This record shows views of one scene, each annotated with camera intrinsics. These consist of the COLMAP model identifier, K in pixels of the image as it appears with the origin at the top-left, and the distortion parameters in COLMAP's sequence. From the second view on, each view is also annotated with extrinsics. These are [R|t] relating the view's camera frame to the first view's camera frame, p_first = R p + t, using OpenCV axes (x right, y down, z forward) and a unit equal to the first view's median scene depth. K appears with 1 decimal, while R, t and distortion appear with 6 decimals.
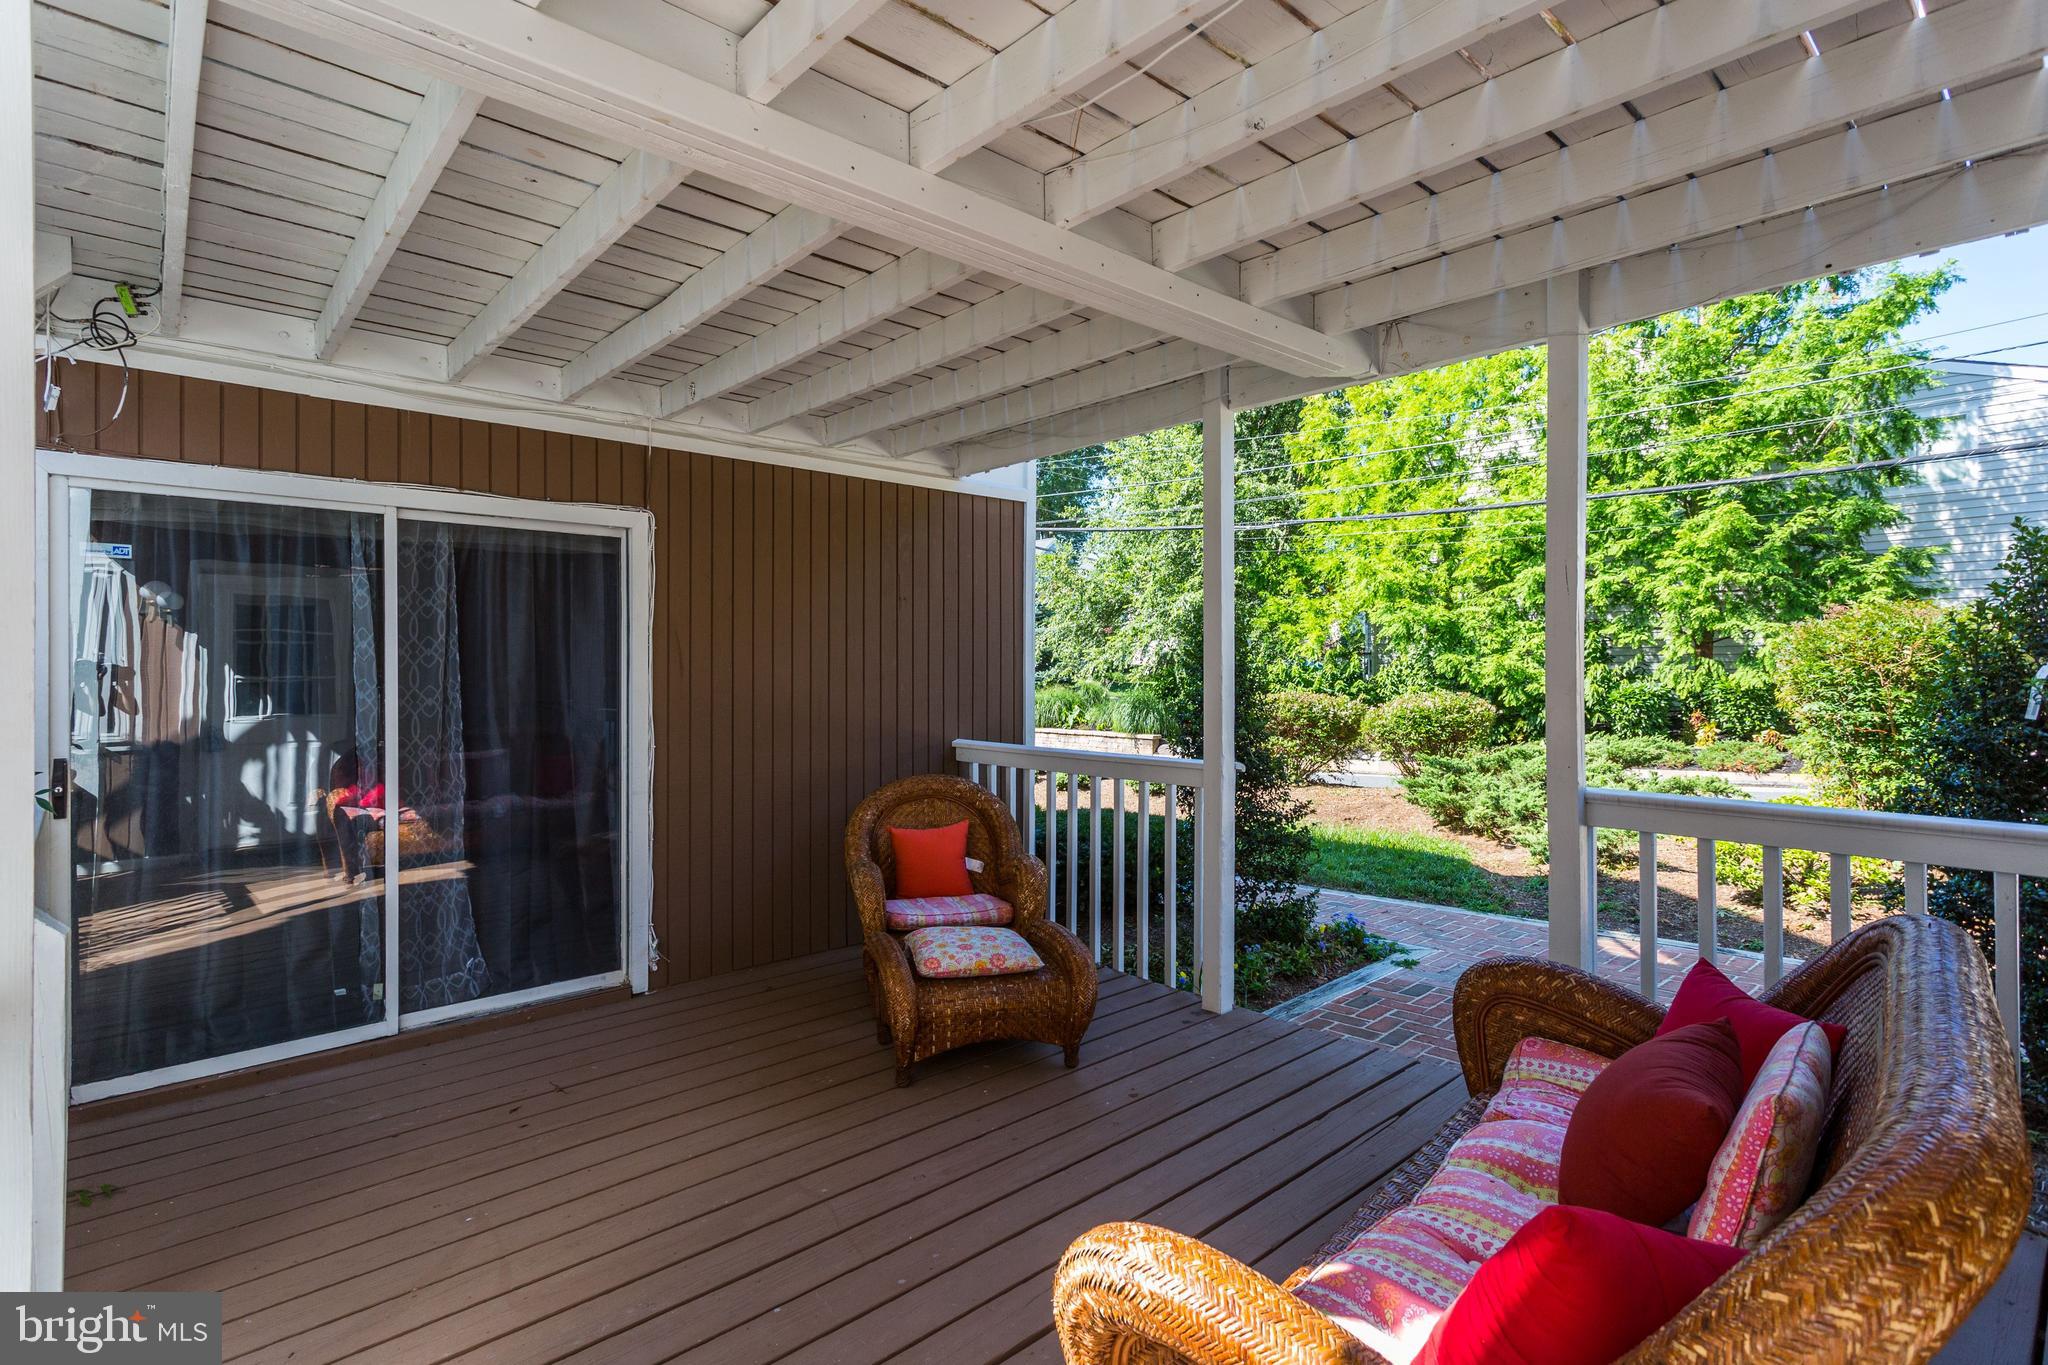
lens RADIAL K [[998.8, 0, 1015.4], [0, 998.8, 670.1], [0, 0, 1]] dist [0.000760, 0.000115]
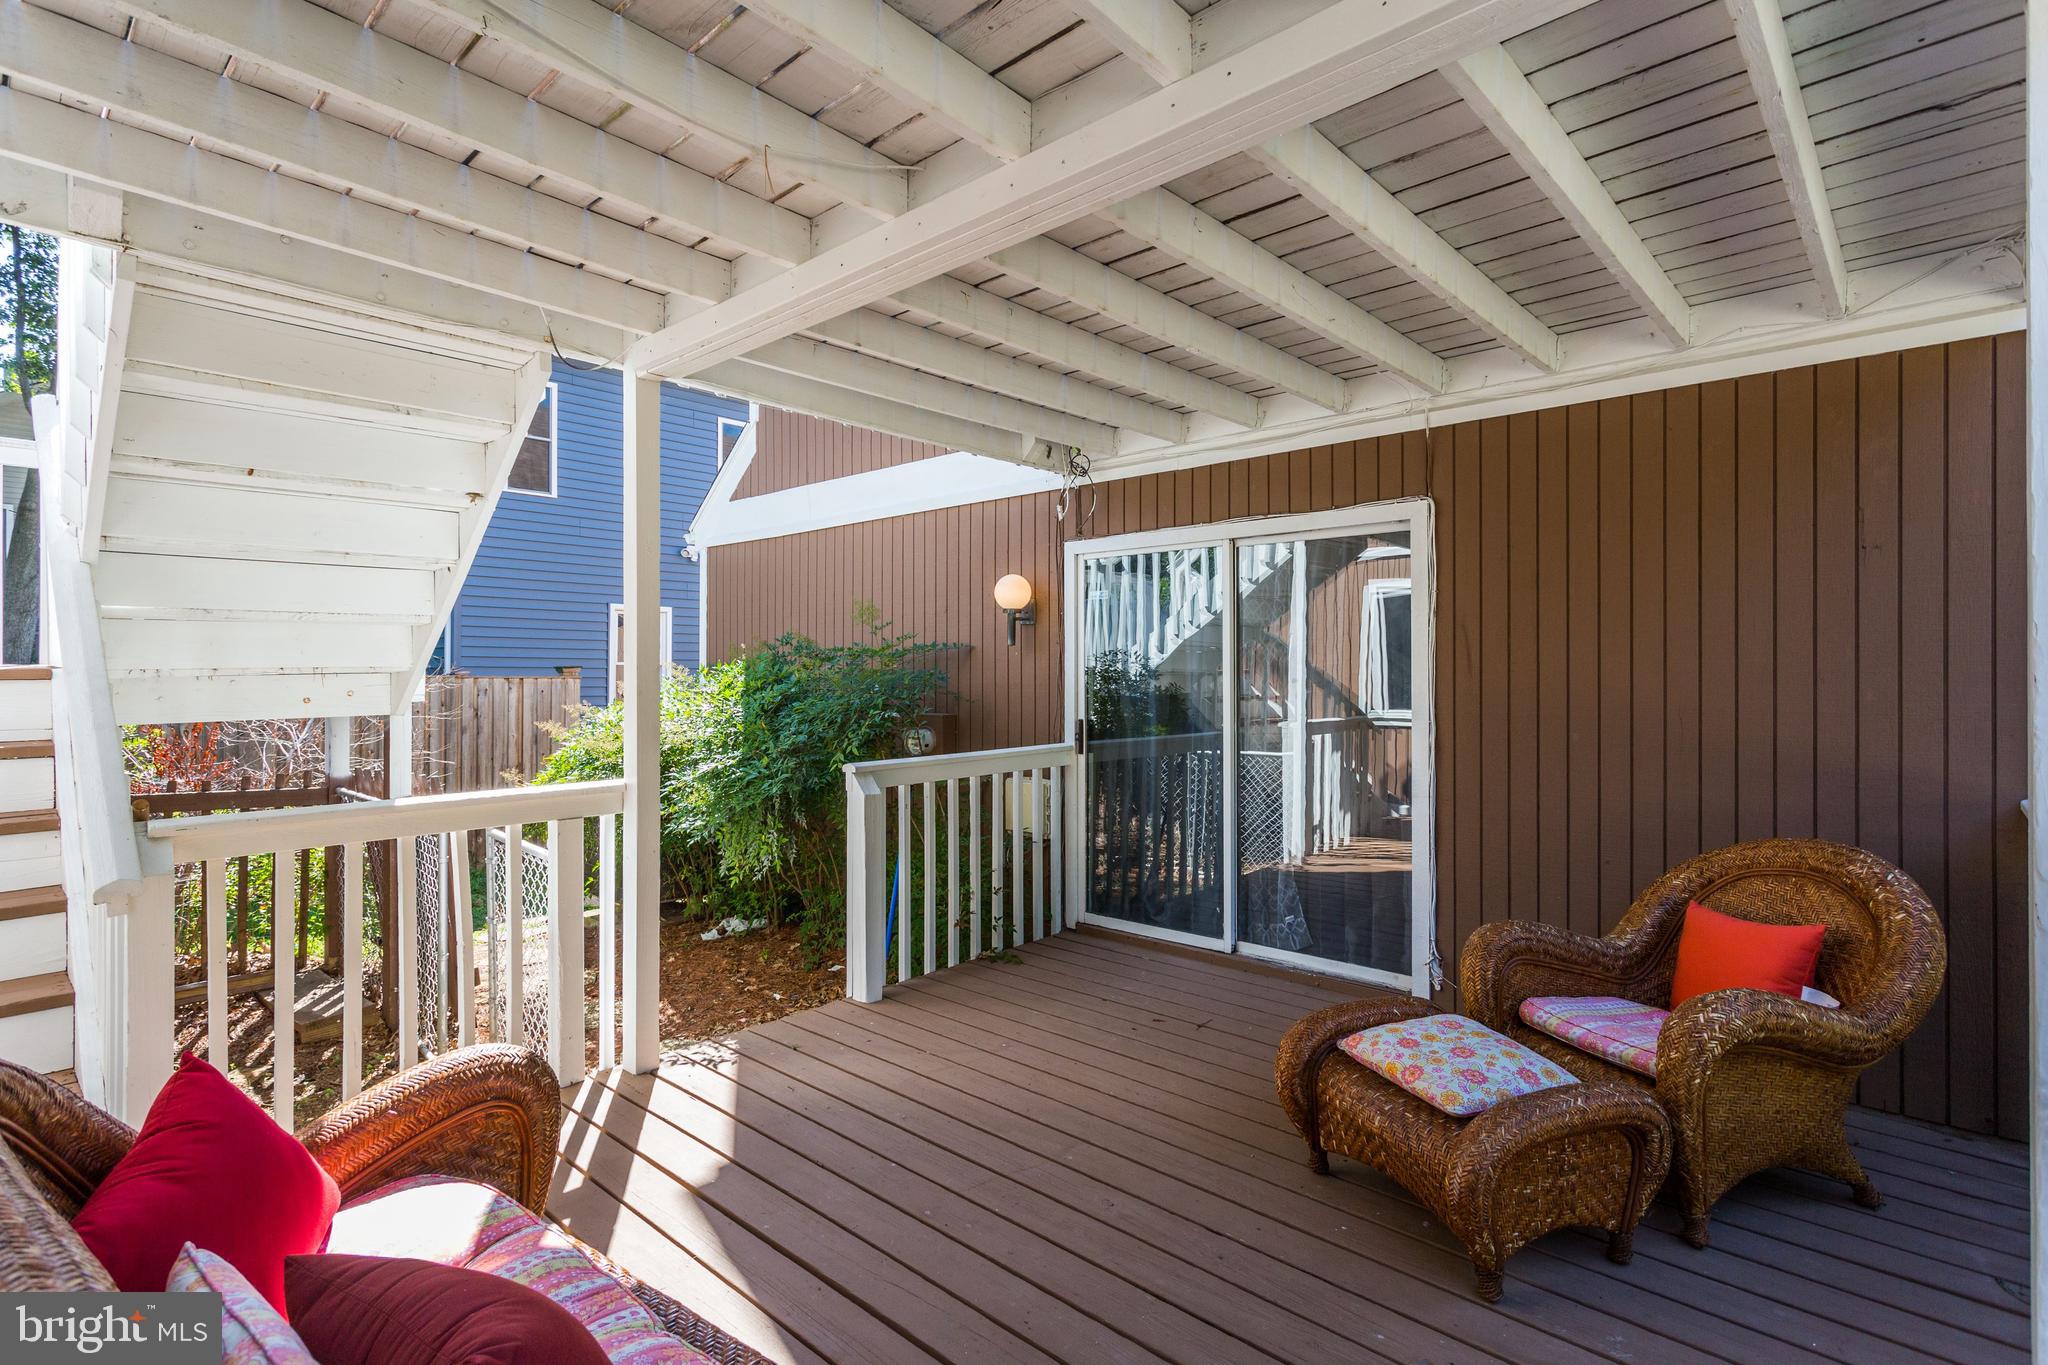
lens RADIAL K [[998.8, 0, 1015.4], [0, 998.8, 670.1], [0, 0, 1]] dist [0.000760, 0.000115]
pose [[0.084719, -0.000473, -0.996405, 0.607037], [-0.000193, 1.000000, -0.000491, 0.004095], [0.996405, 0.000234, 0.084719, 0.604459]]
